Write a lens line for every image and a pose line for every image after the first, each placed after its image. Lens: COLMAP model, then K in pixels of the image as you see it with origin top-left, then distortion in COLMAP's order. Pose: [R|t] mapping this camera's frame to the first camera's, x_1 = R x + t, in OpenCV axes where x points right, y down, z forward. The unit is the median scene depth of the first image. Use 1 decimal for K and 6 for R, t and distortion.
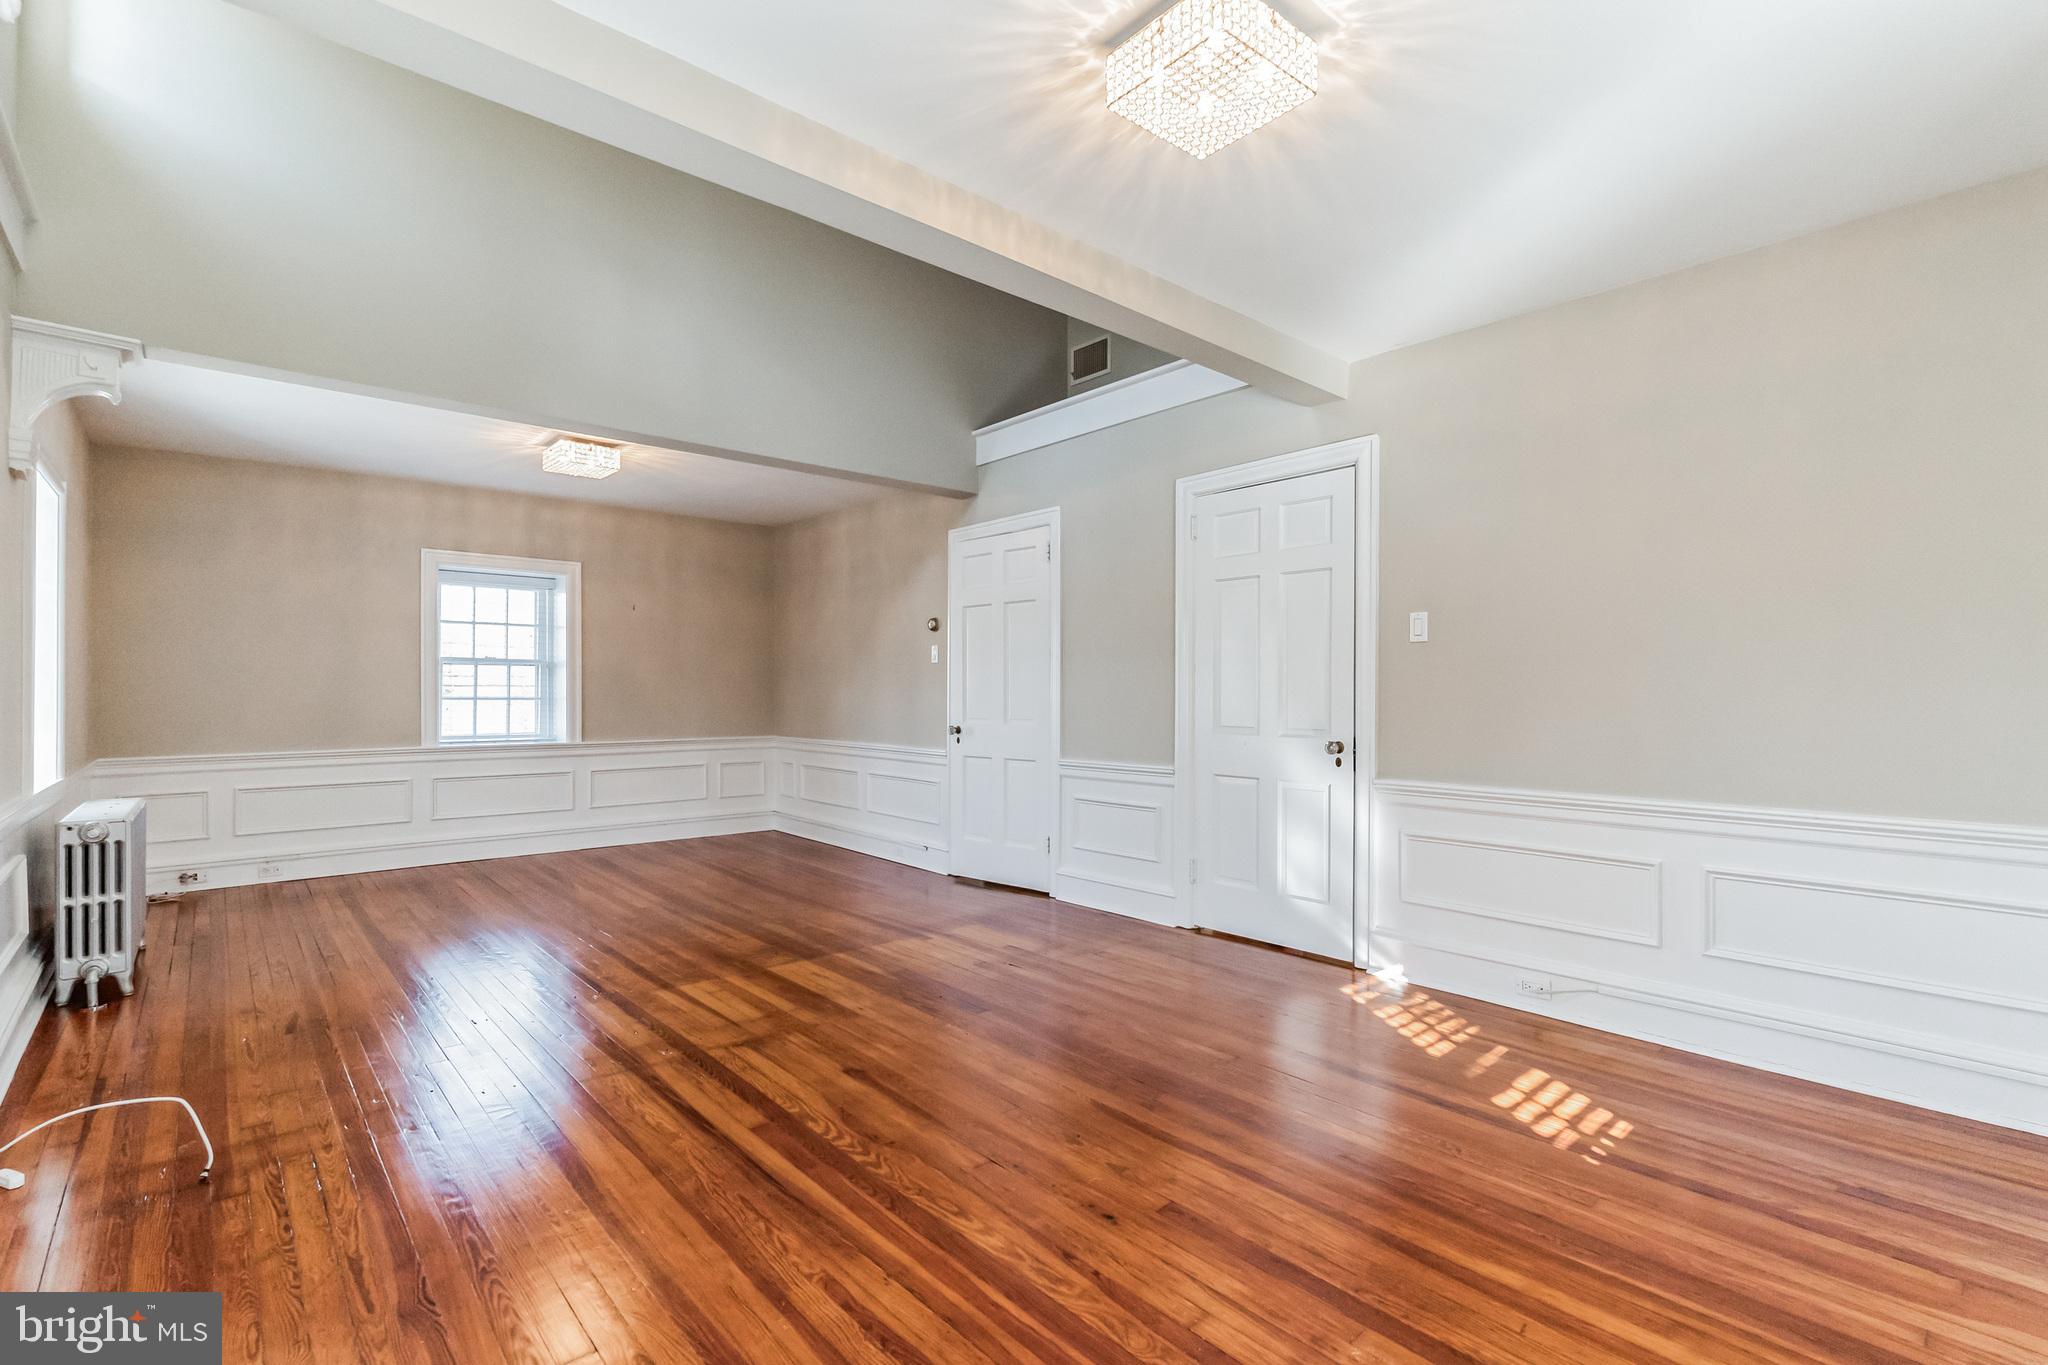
lens RADIAL K [[938.4, 0, 1019.1], [0, 938.4, 682.9], [0, 0, 1]] dist [-0.003096, 0.000189]
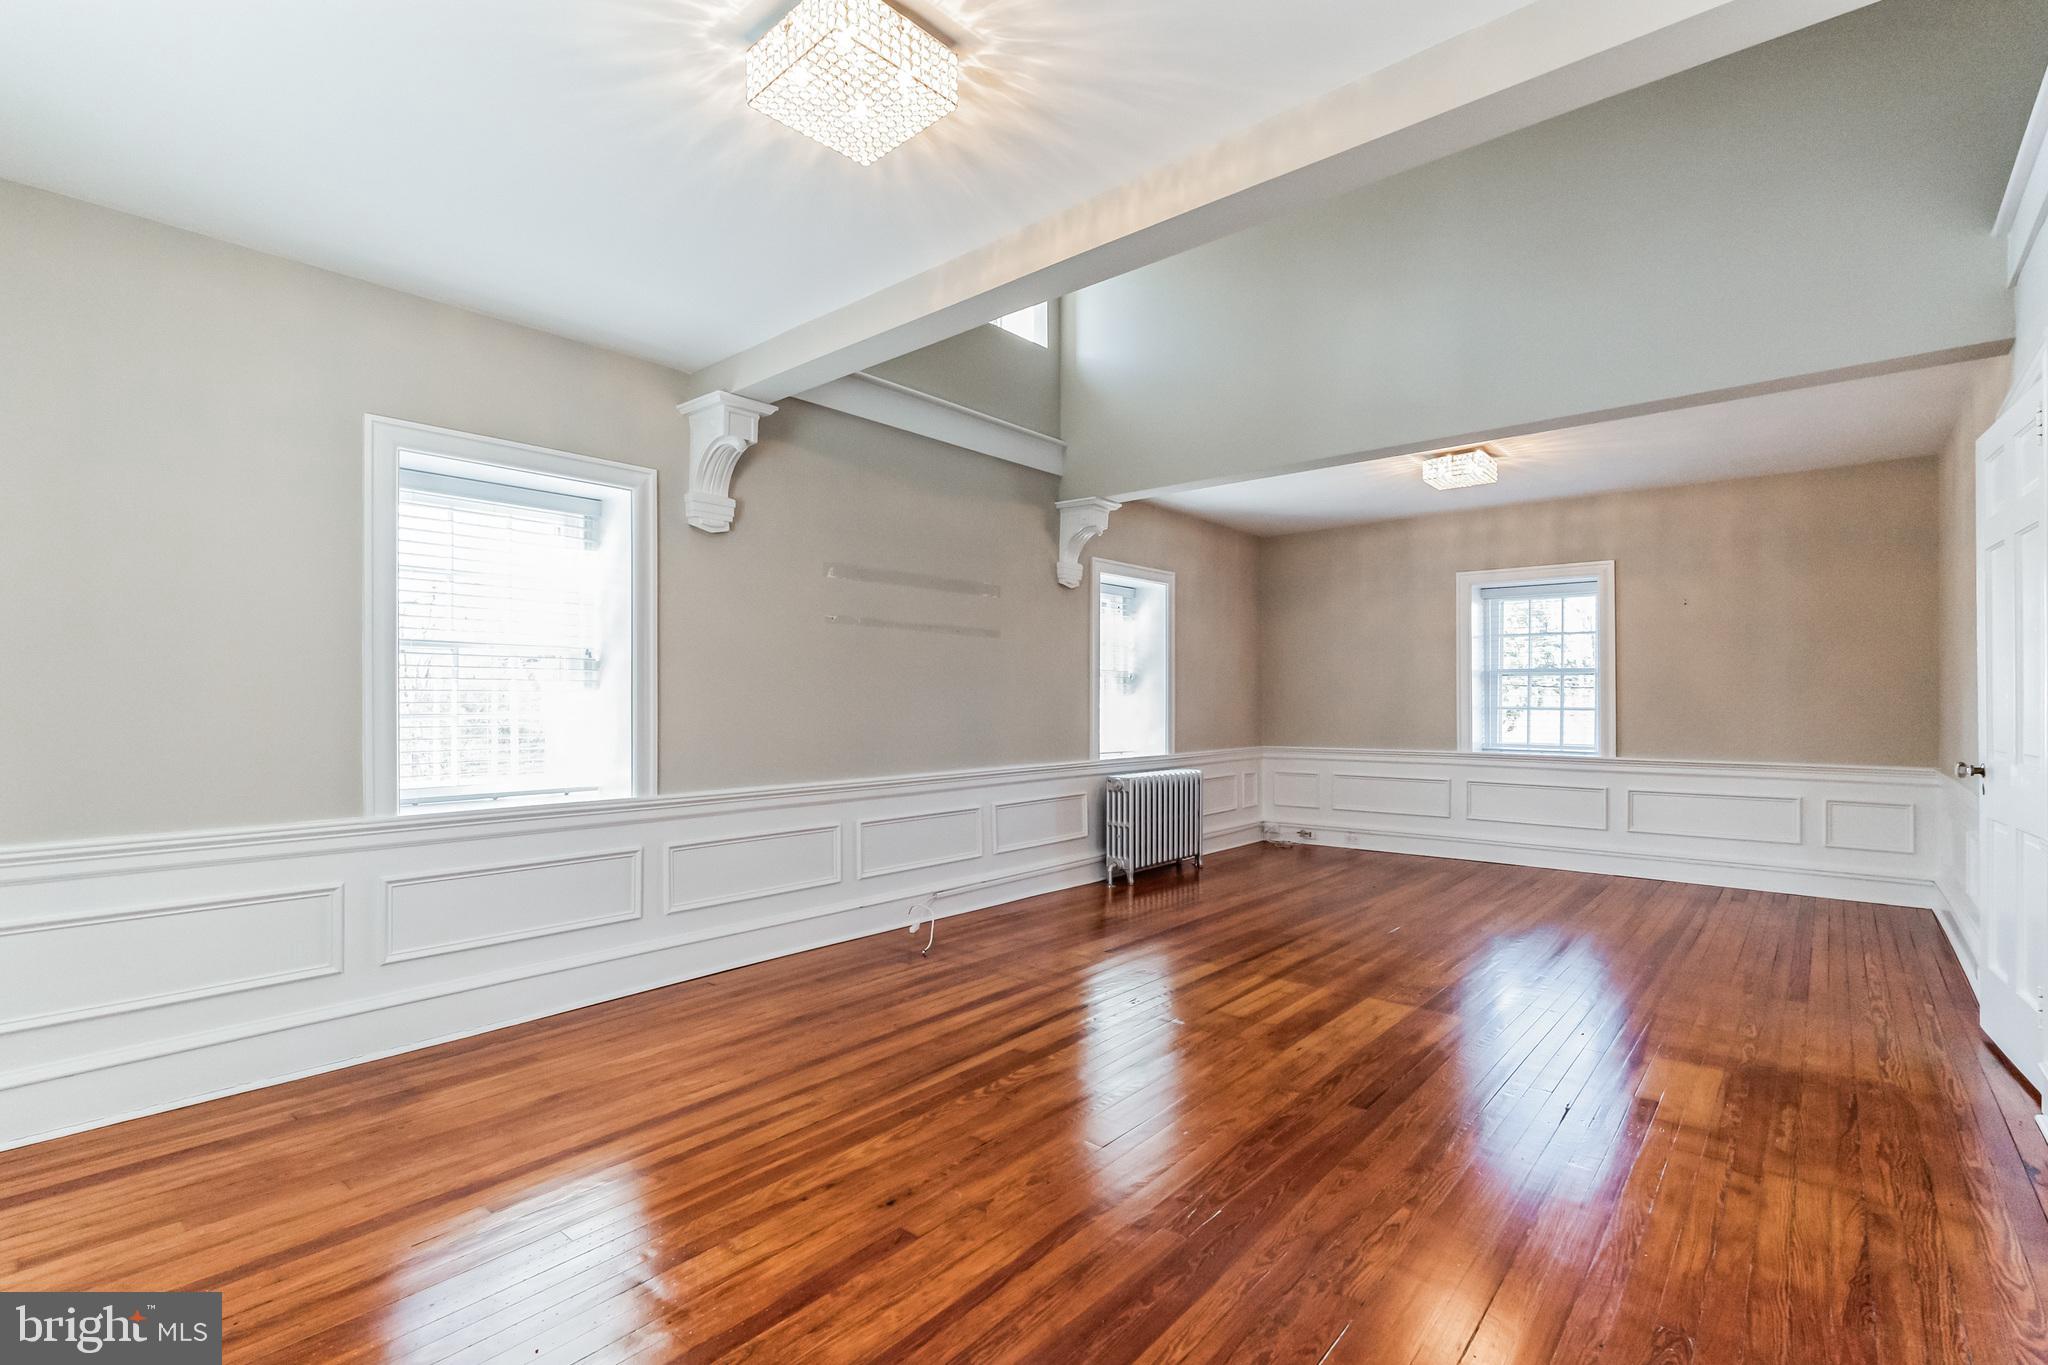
lens RADIAL K [[938.4, 0, 1019.1], [0, 938.4, 682.9], [0, 0, 1]] dist [-0.003096, 0.000189]
pose [[0.134510, -0.018679, -0.990736, 0.617362], [0.008774, 0.999806, -0.017659, 0.003712], [0.990873, -0.006317, 0.134648, 0.531876]]
